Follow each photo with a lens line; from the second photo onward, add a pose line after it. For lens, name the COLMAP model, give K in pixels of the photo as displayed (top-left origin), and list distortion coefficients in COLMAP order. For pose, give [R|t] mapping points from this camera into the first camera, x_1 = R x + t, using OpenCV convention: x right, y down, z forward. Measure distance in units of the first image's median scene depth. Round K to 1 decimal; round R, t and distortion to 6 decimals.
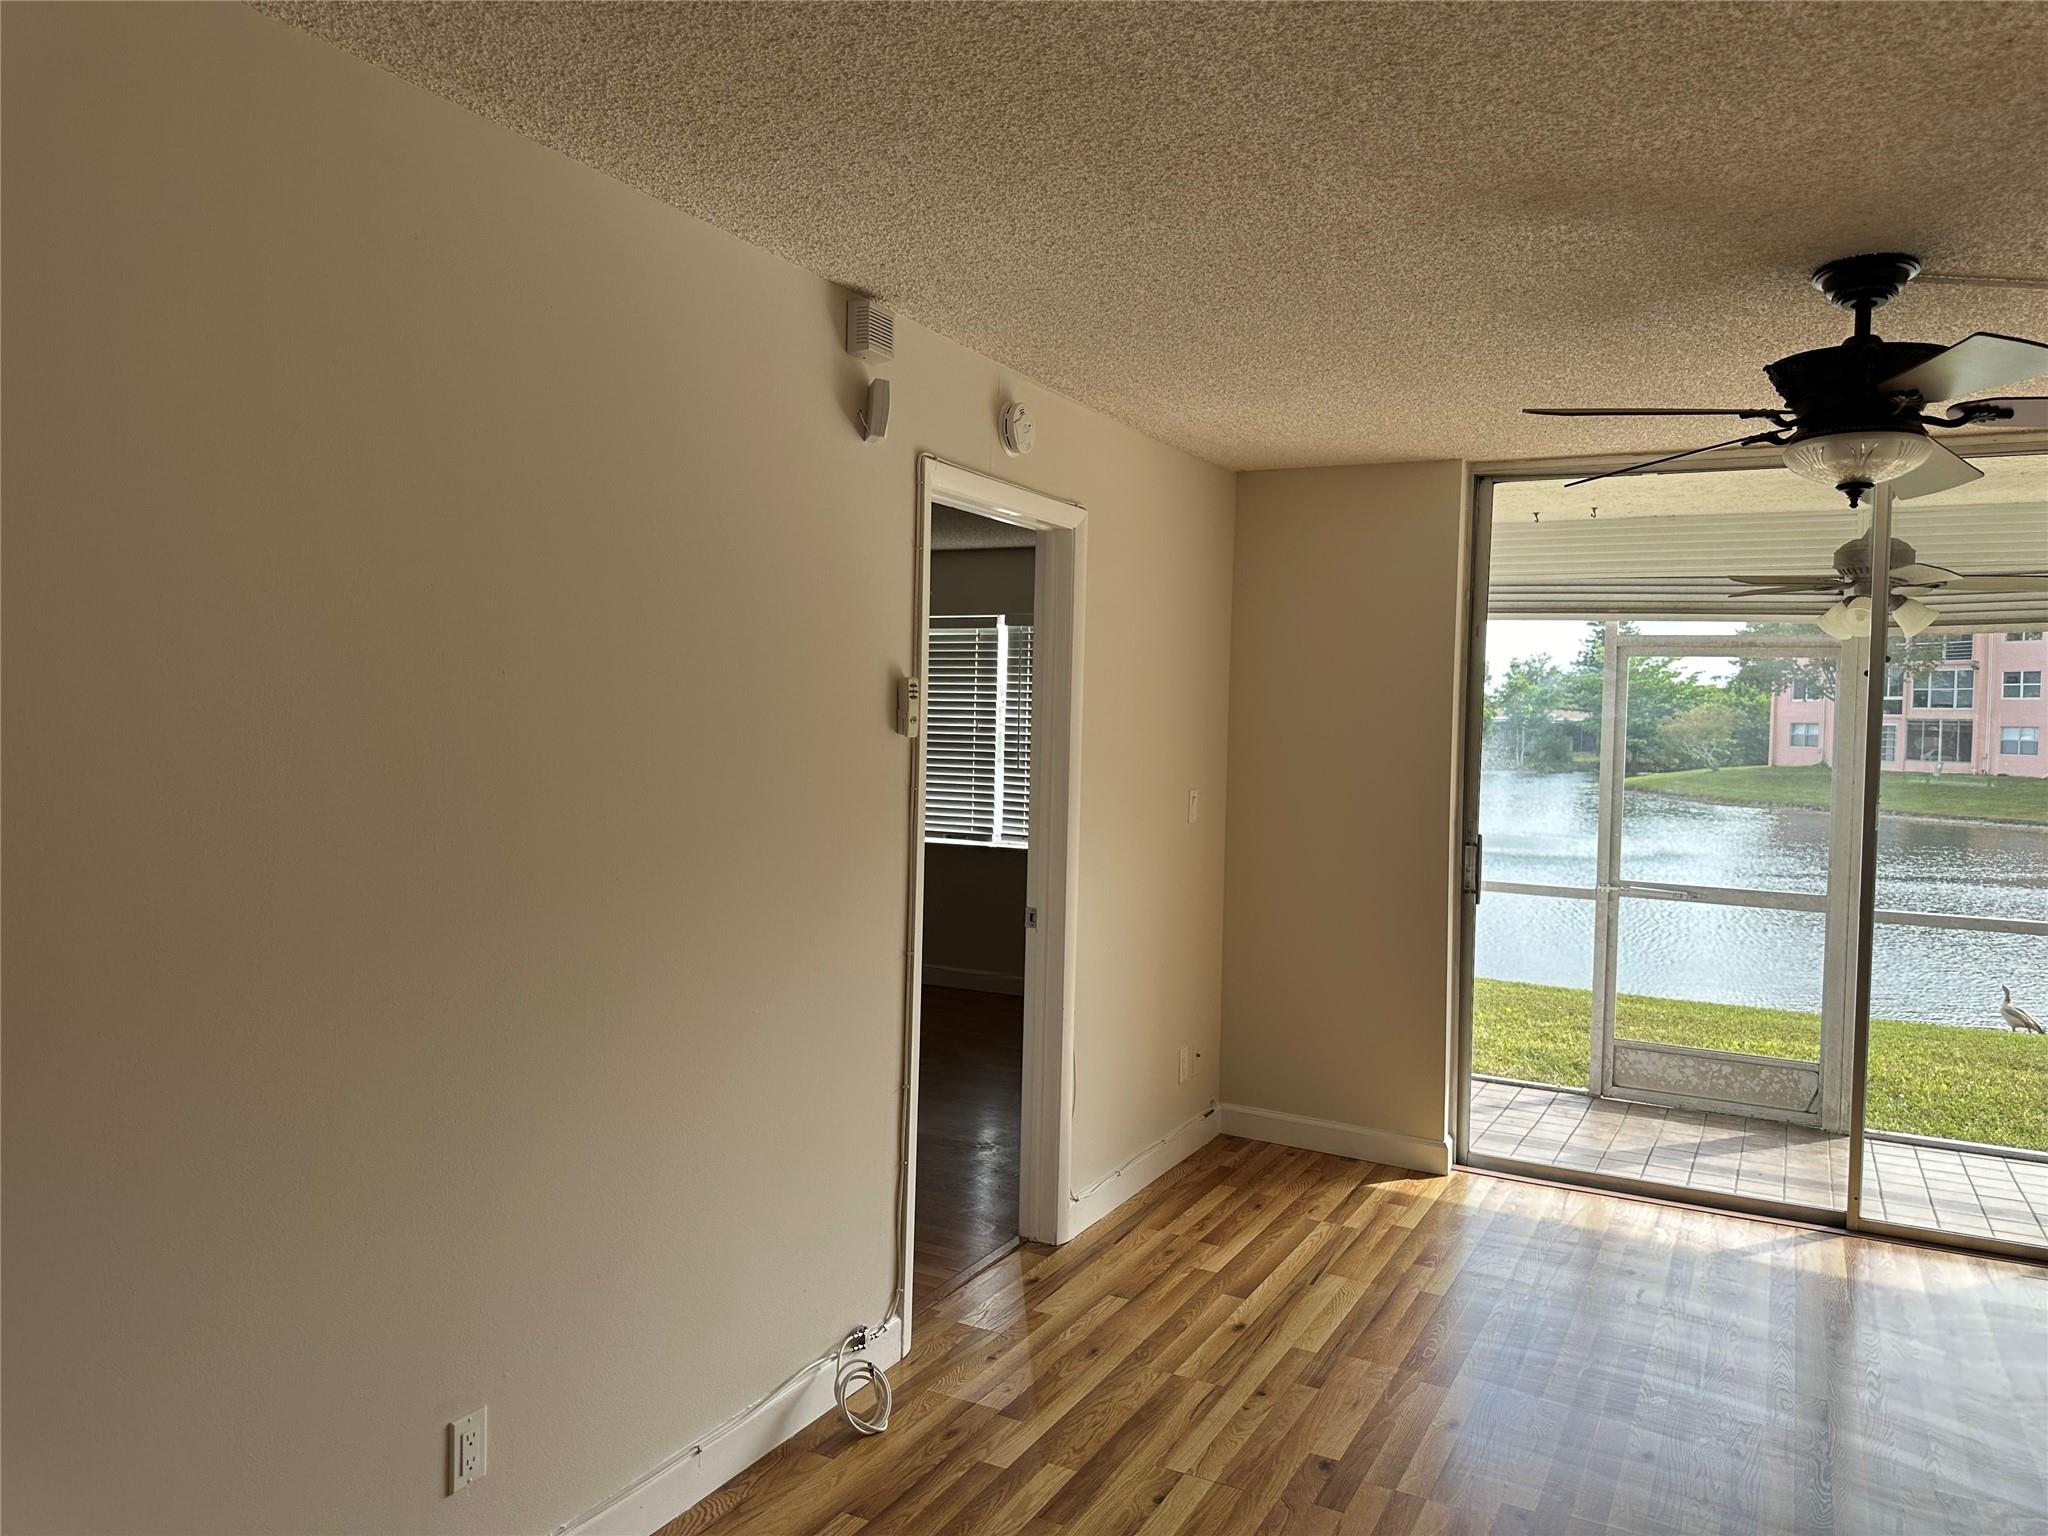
lens RADIAL K [[1411.9, 0, 1022.9], [0, 1411.9, 760.4], [0, 0, 1]] dist [0.064002, -0.109294]
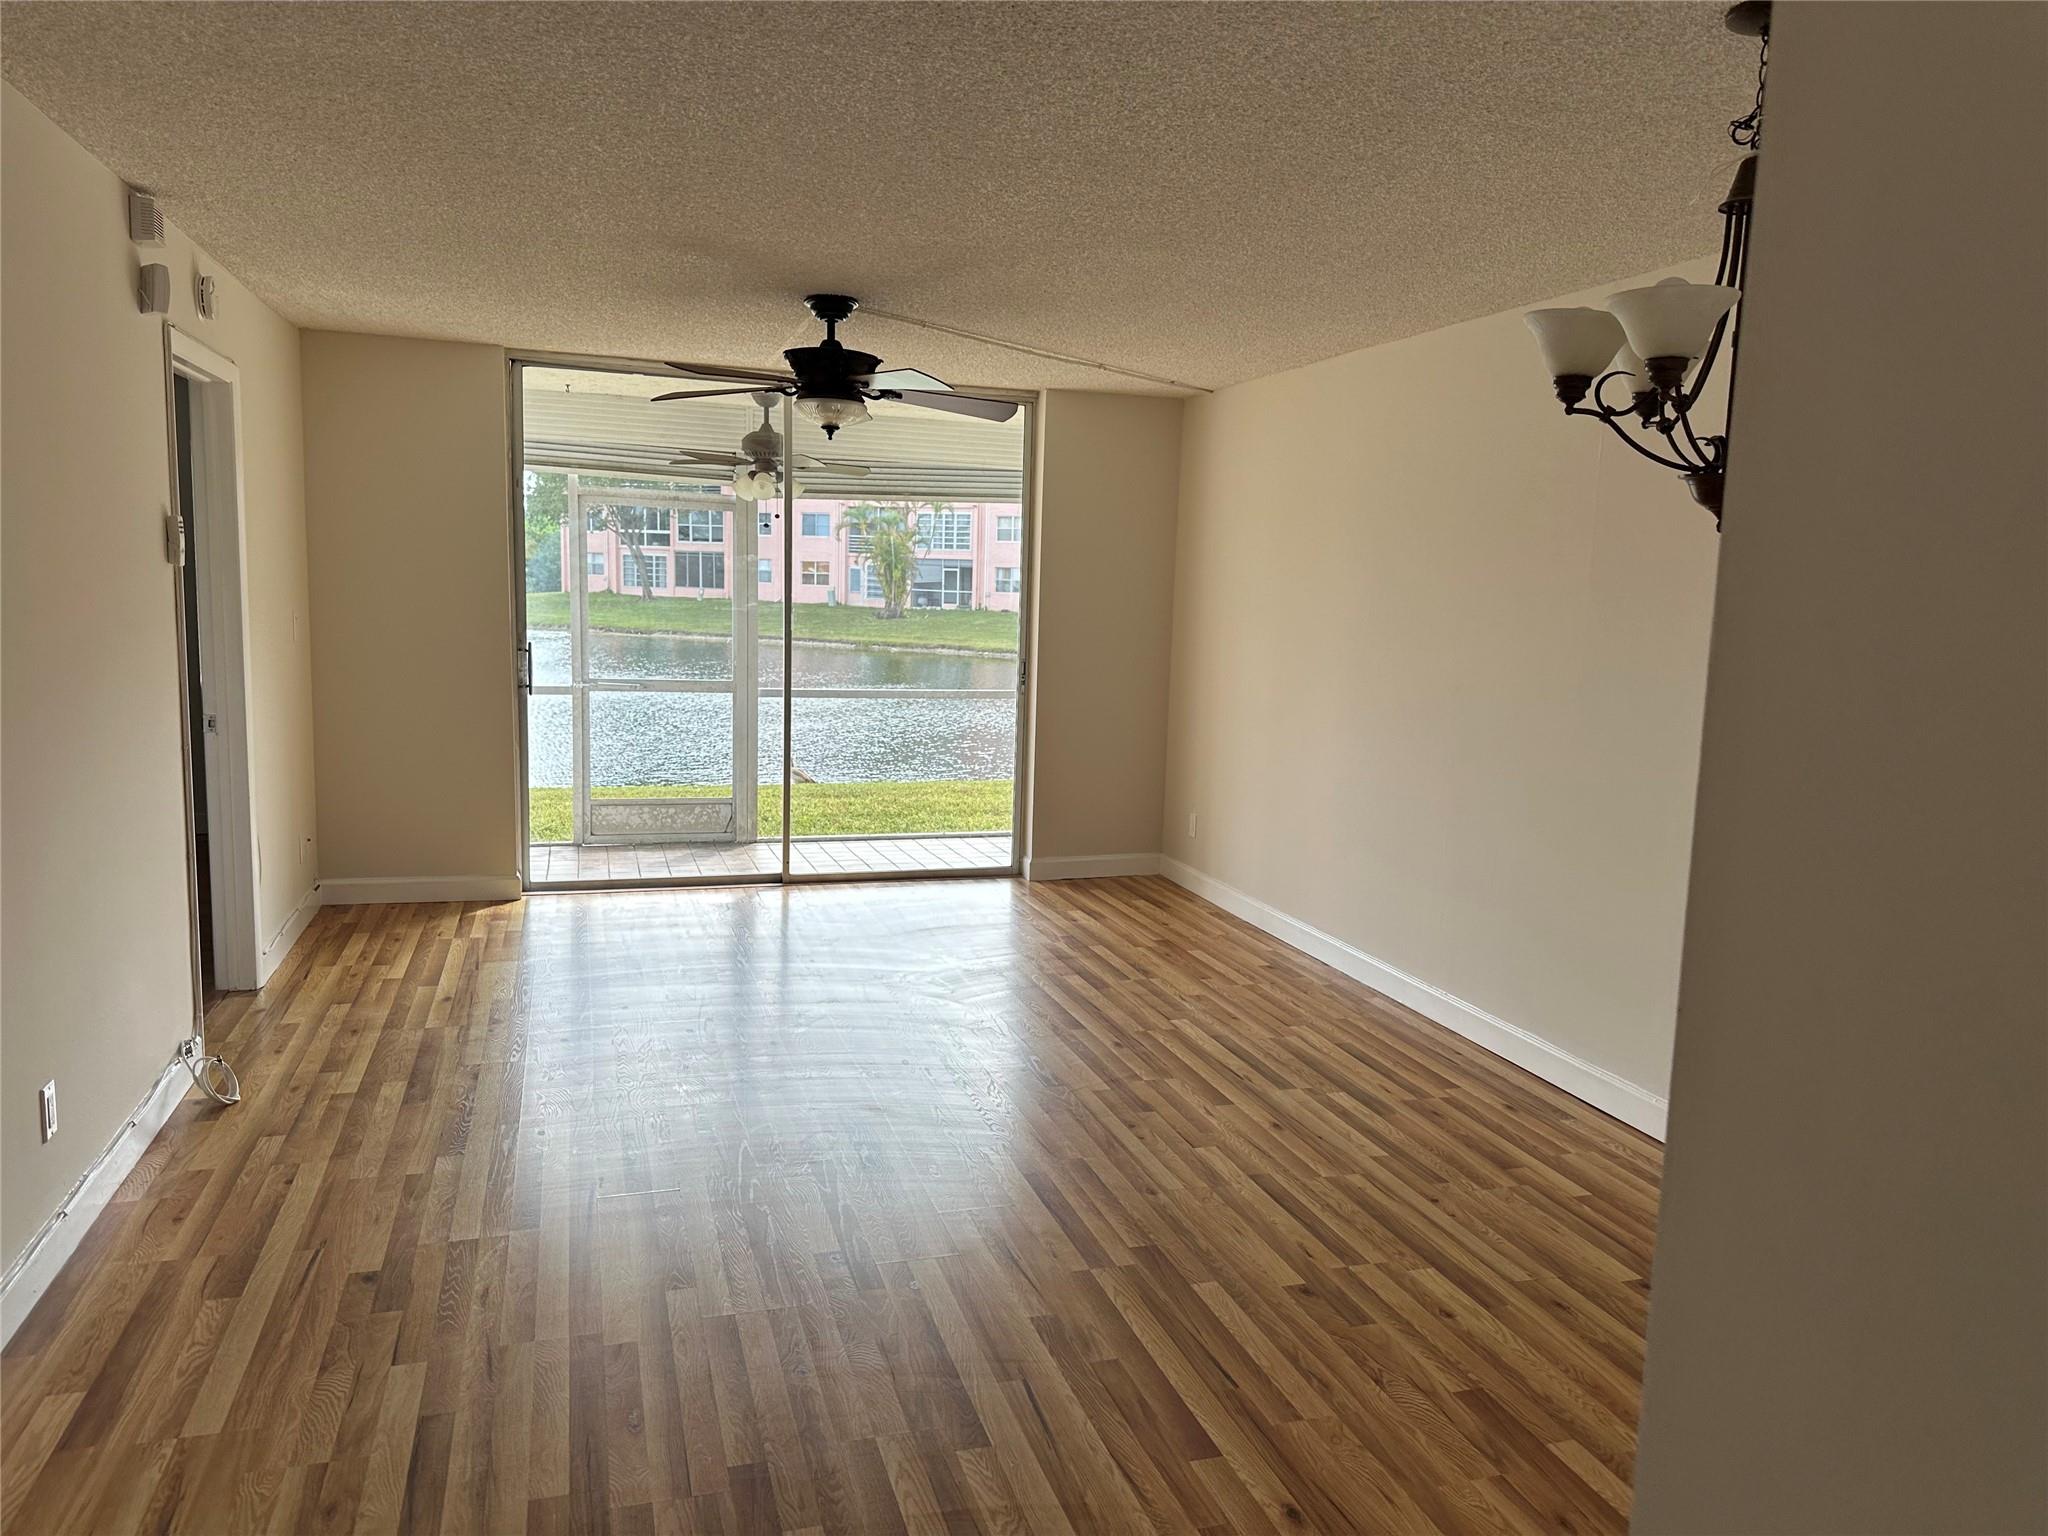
lens RADIAL K [[1411.9, 0, 1022.9], [0, 1411.9, 760.4], [0, 0, 1]] dist [0.064002, -0.109294]
pose [[0.697808, -0.091629, 0.710400, -0.328523], [0.005446, 0.992434, 0.122657, 0.002633], [-0.716264, -0.081722, 0.693027, -0.263008]]
